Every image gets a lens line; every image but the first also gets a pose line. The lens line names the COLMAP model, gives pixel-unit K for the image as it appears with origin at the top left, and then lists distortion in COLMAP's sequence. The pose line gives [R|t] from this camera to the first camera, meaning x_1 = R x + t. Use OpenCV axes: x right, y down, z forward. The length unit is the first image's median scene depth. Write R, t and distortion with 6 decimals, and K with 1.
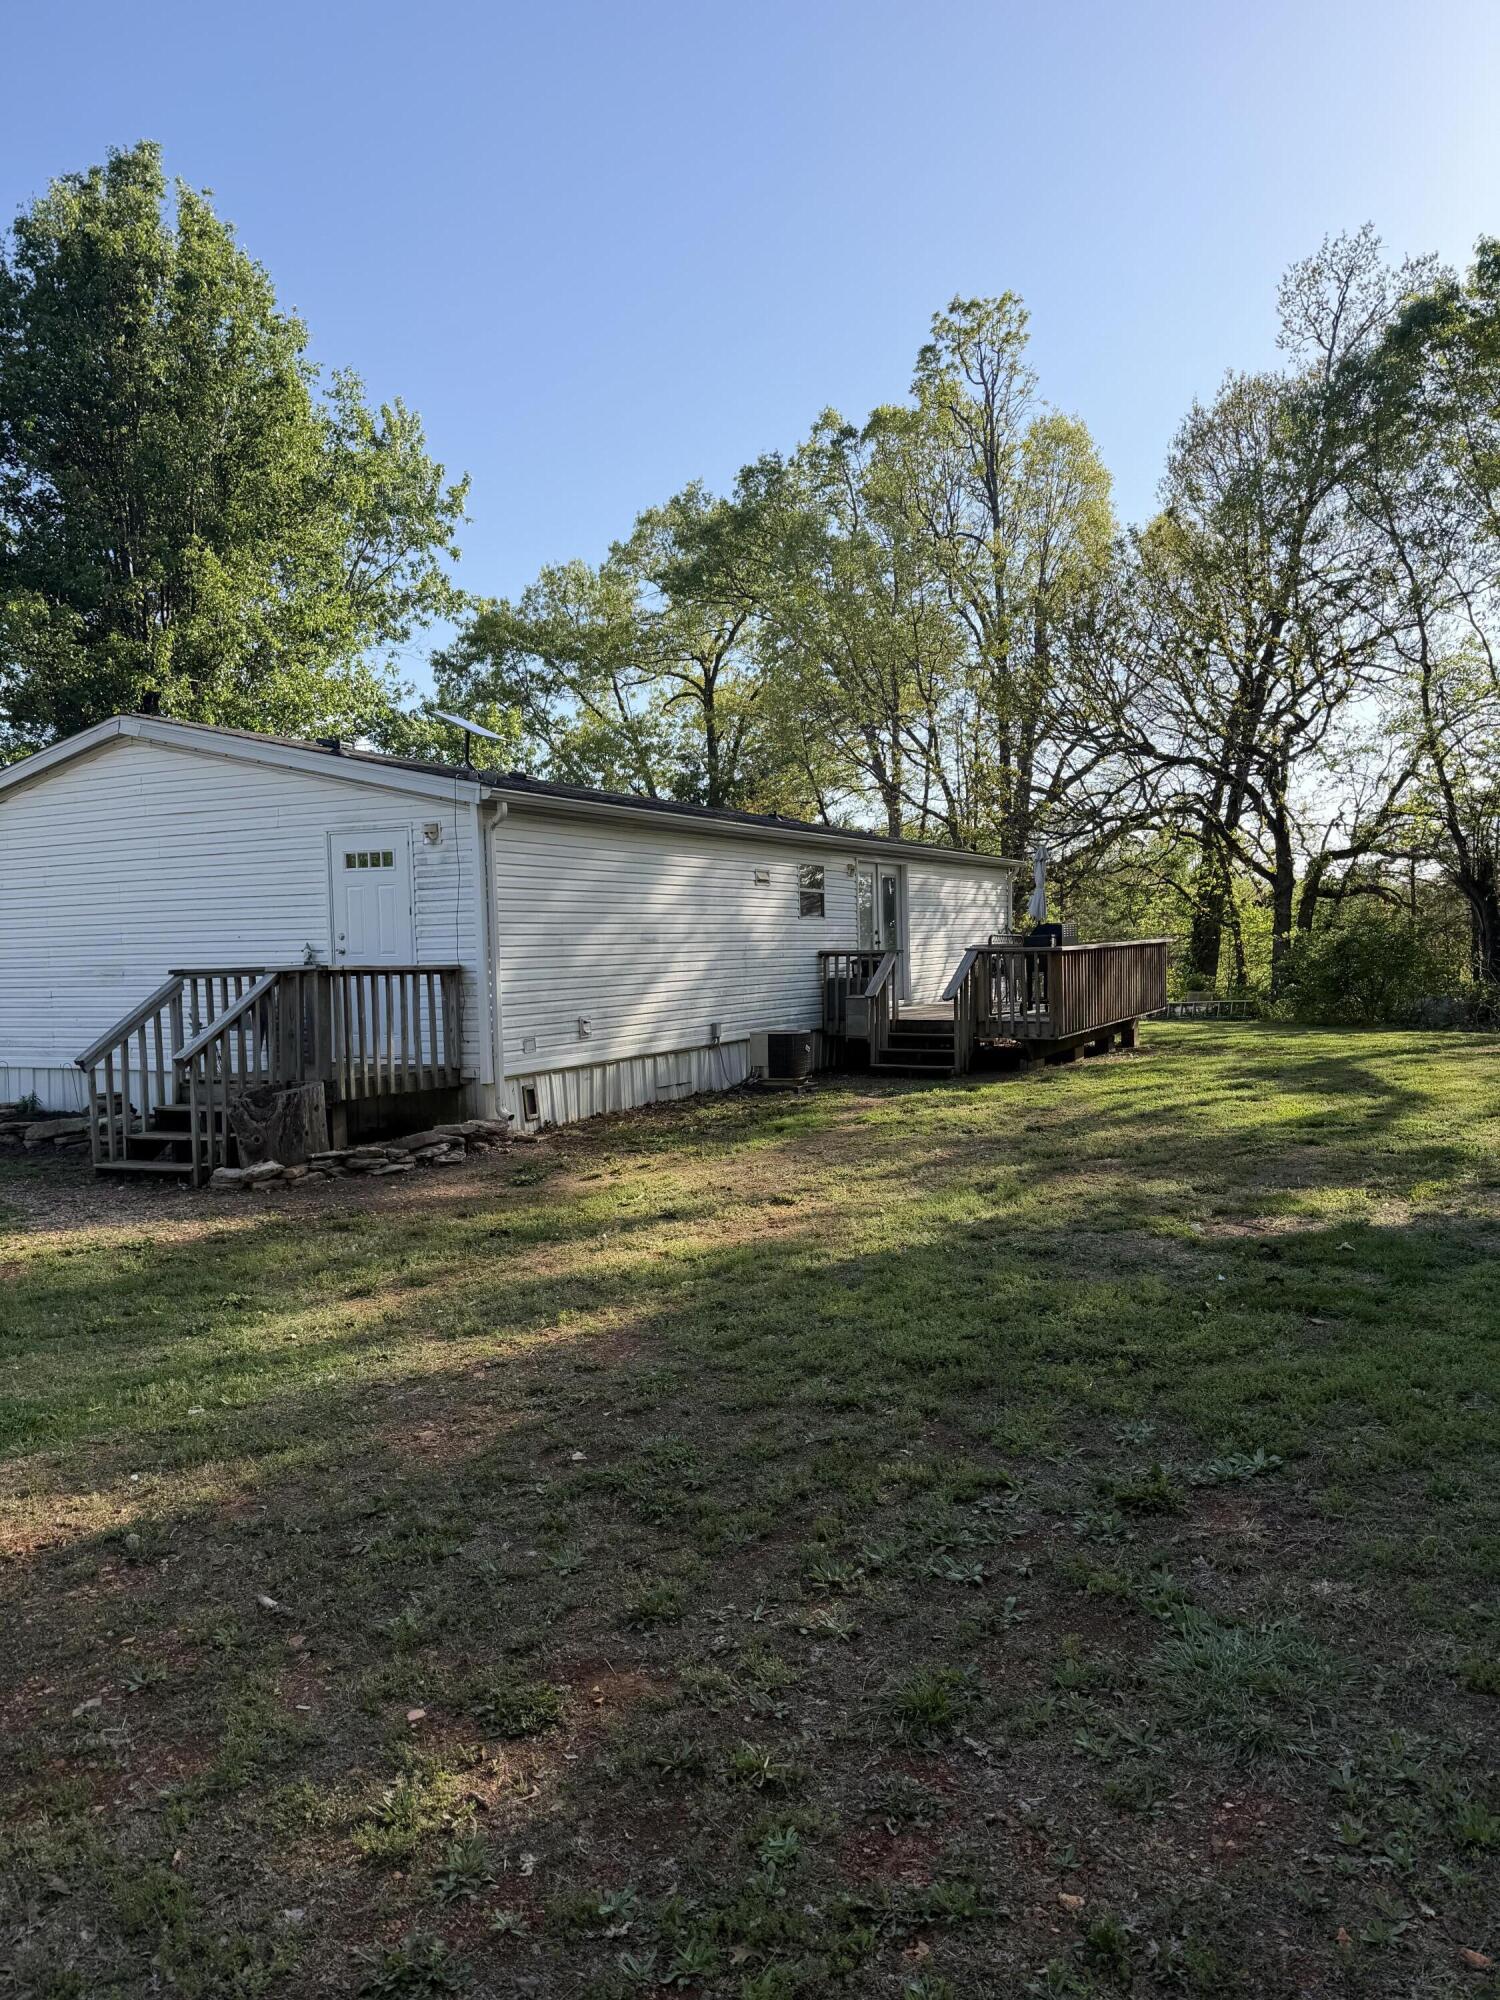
lens RADIAL K [[1403.9, 0, 750.0], [0, 1403.9, 1011.3], [0, 0, 1]] dist [0.064374, -0.064121]
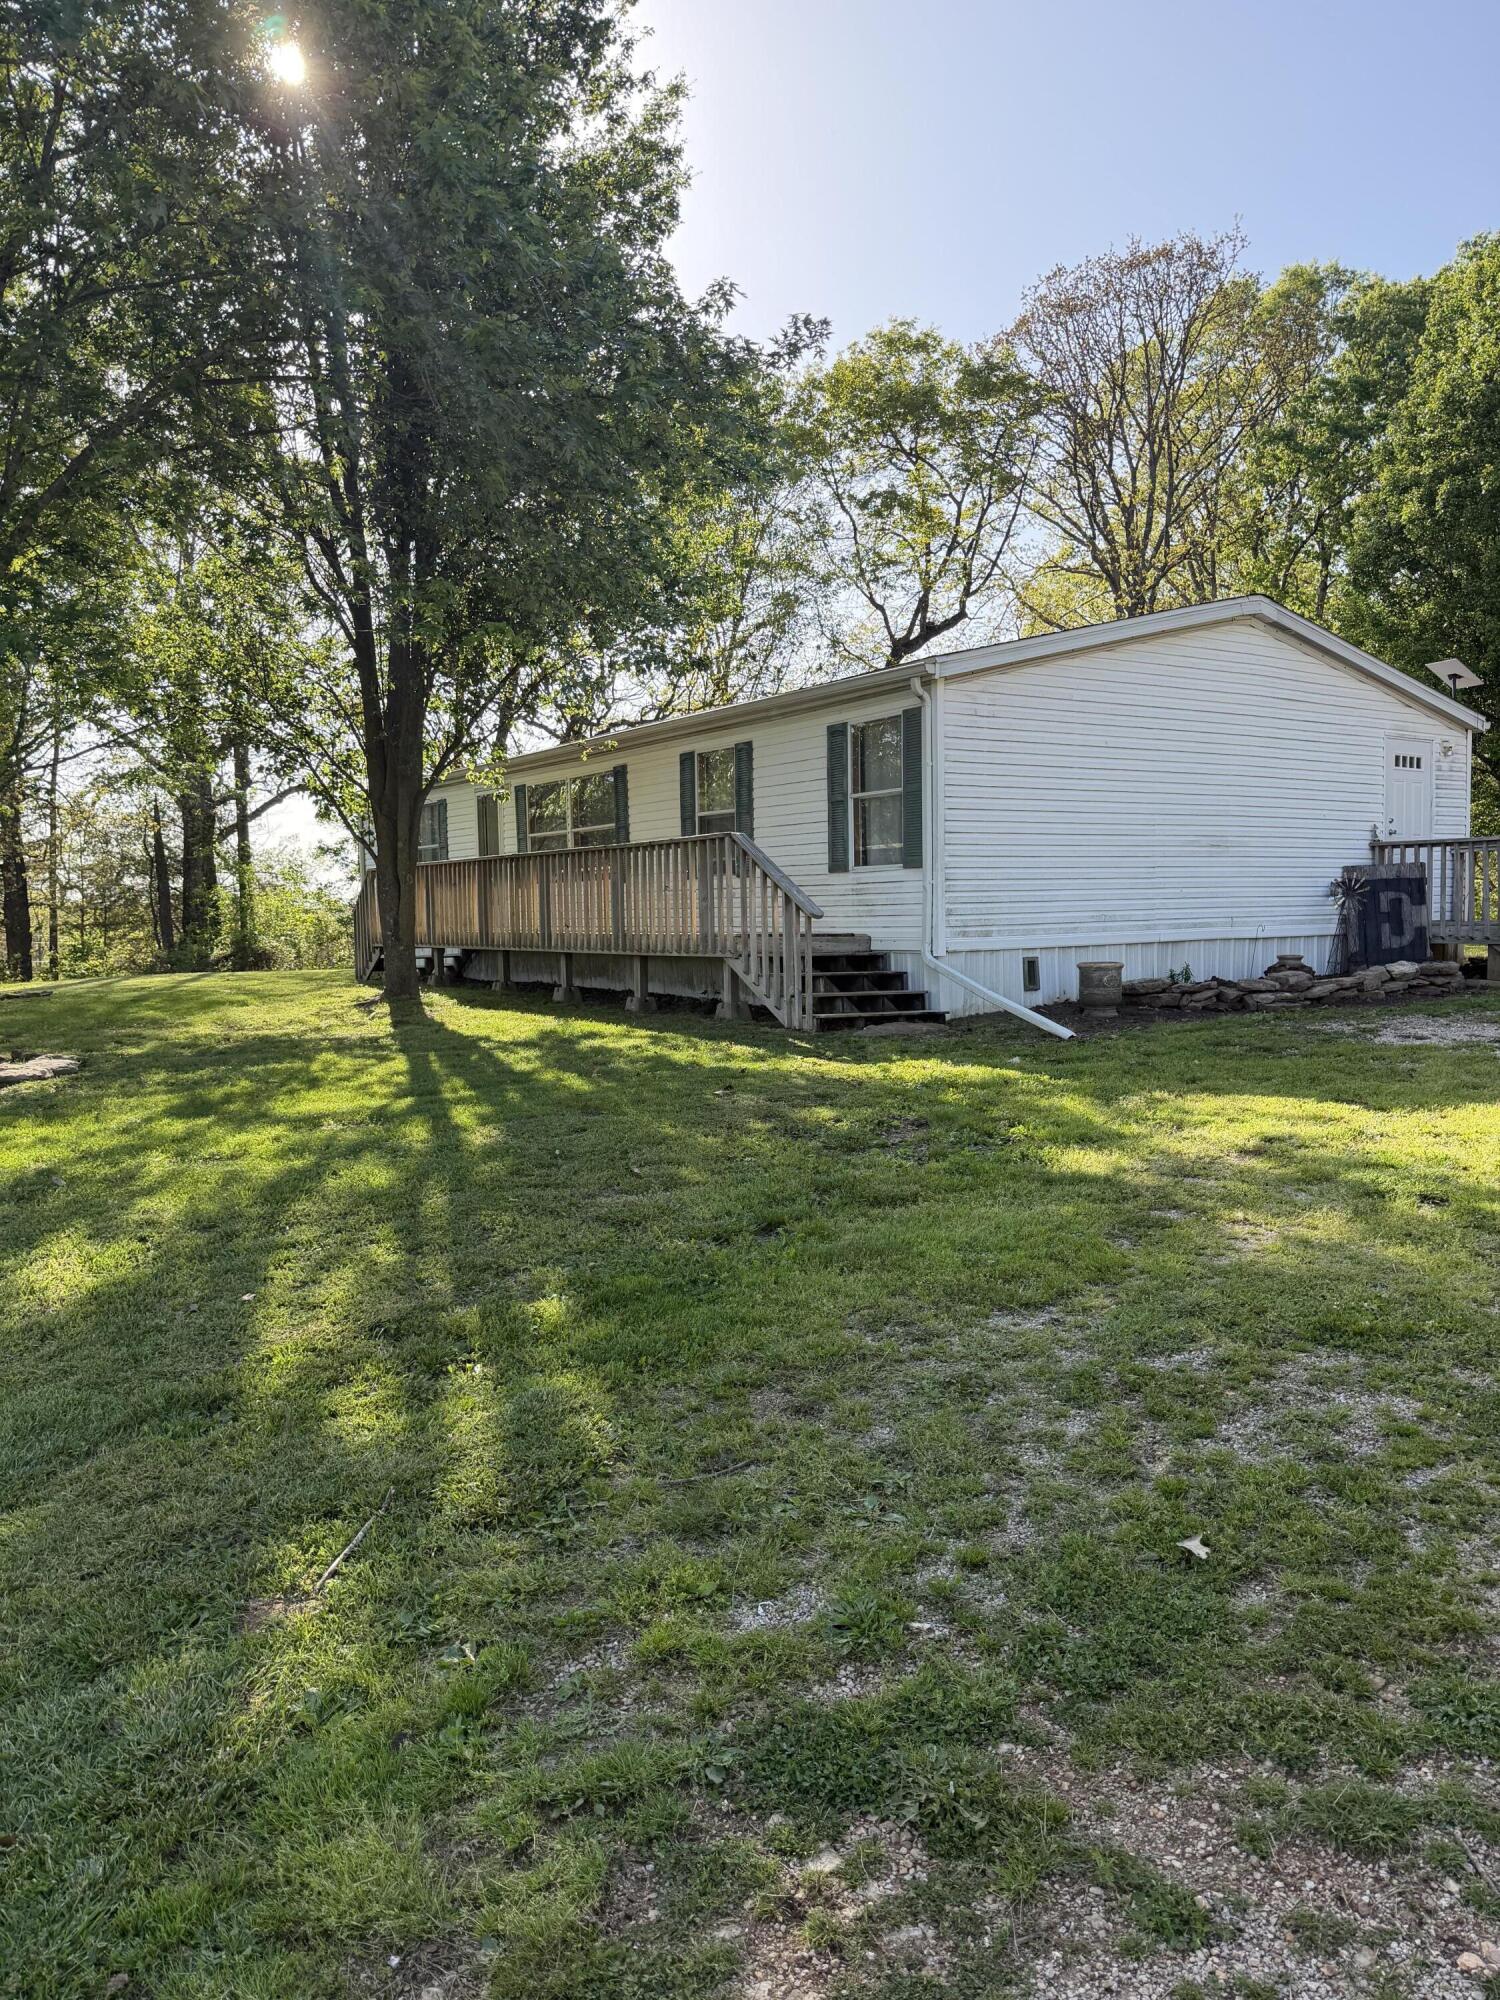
lens RADIAL K [[1403.9, 0, 750.0], [0, 1403.9, 1011.3], [0, 0, 1]] dist [0.064374, -0.064121]
pose [[0.479605, -0.041563, 0.876500, -1.693090], [0.031310, 0.999052, 0.030242, 0.061335], [-0.876926, 0.012939, 0.480452, 0.903990]]
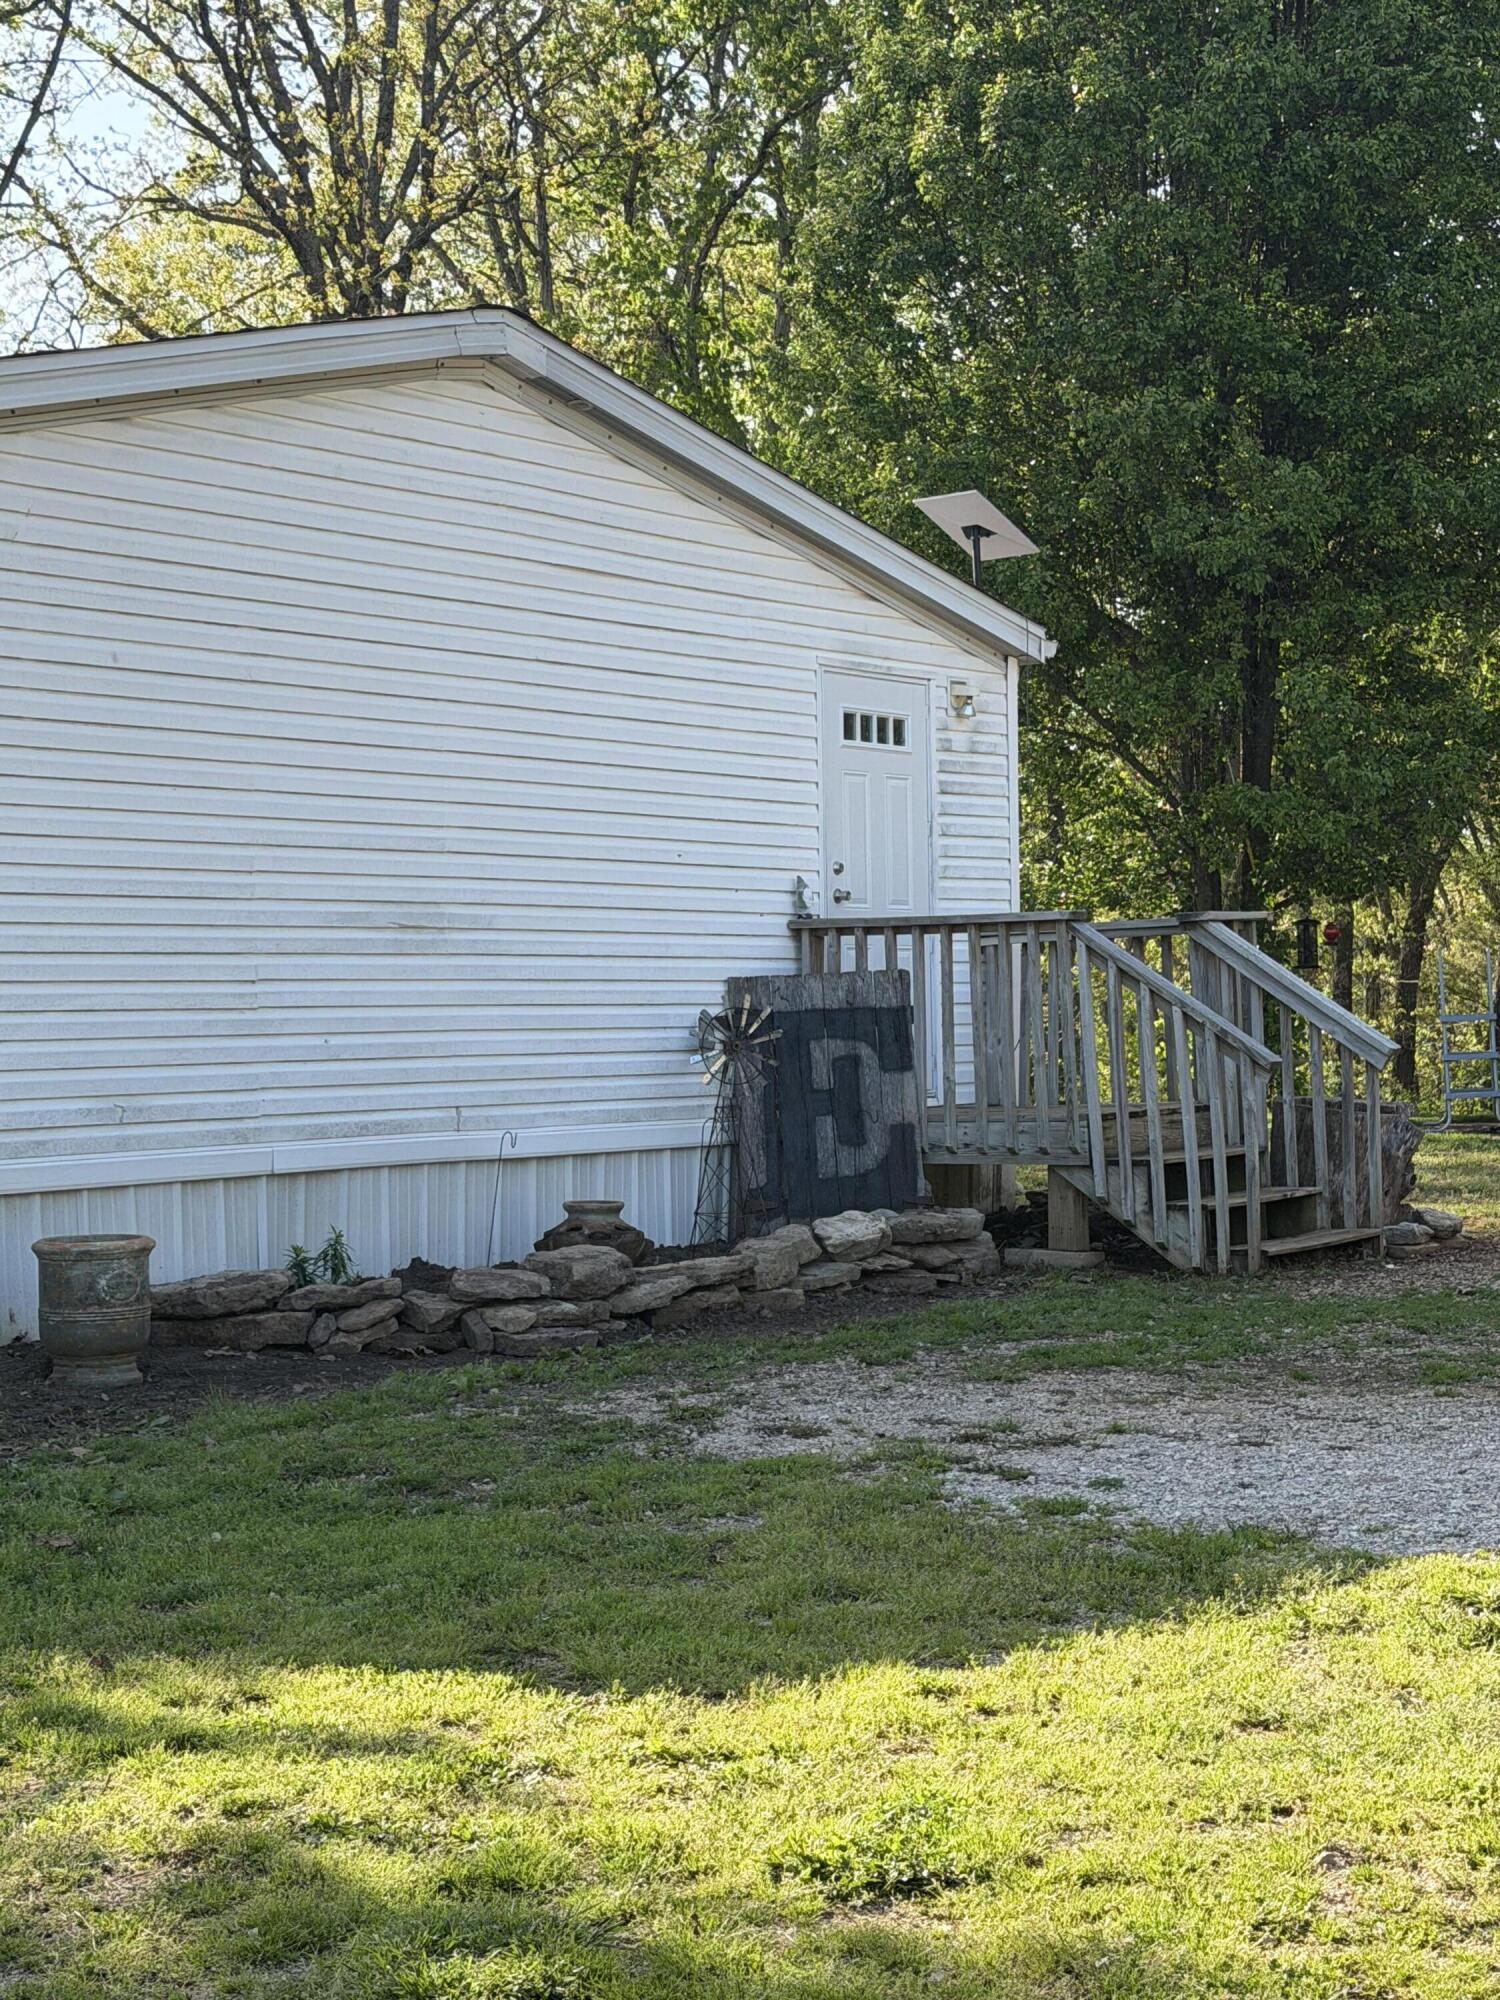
lens RADIAL K [[3445.9, 0, 747.1], [0, 3445.9, 1003.3], [0, 0, 1]] dist [0.355868, -0.920738]
pose [[0.168351, 0.027129, 0.985354, -1.571843], [0.046836, 0.998272, -0.035487, 0.041862], [-0.984614, 0.052124, 0.166790, 0.830356]]
